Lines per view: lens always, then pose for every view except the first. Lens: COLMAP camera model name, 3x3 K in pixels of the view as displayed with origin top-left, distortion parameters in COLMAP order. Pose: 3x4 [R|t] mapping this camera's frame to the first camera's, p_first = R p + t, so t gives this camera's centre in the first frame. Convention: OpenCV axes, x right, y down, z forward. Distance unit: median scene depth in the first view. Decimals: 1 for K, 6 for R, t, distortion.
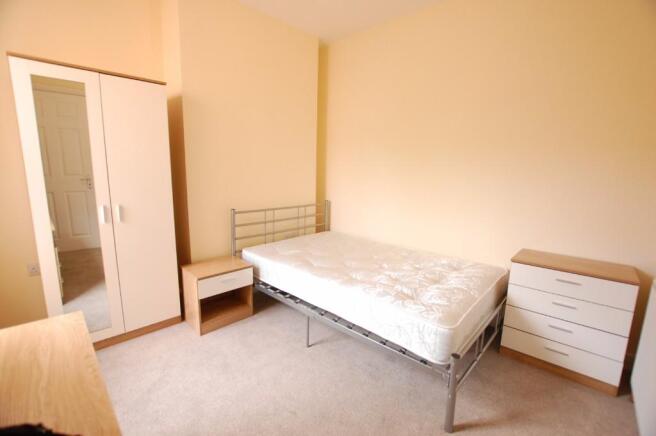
lens RADIAL K [[290.2, 0, 328.0], [0, 290.2, 218.0], [0, 0, 1]] dist [-0.027208, 0.000468]
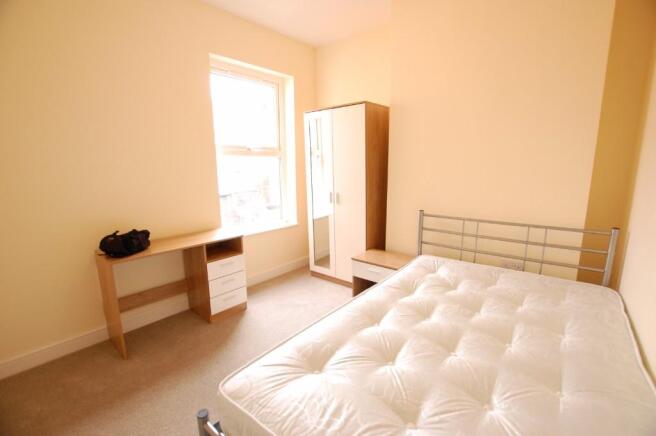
lens RADIAL K [[290.2, 0, 328.0], [0, 290.2, 218.0], [0, 0, 1]] dist [-0.027208, 0.000468]
pose [[0.080125, 0.155376, -0.984601, 0.527226], [-0.155588, 0.977619, 0.141613, -0.083263], [0.984567, 0.141845, 0.102506, 0.536331]]
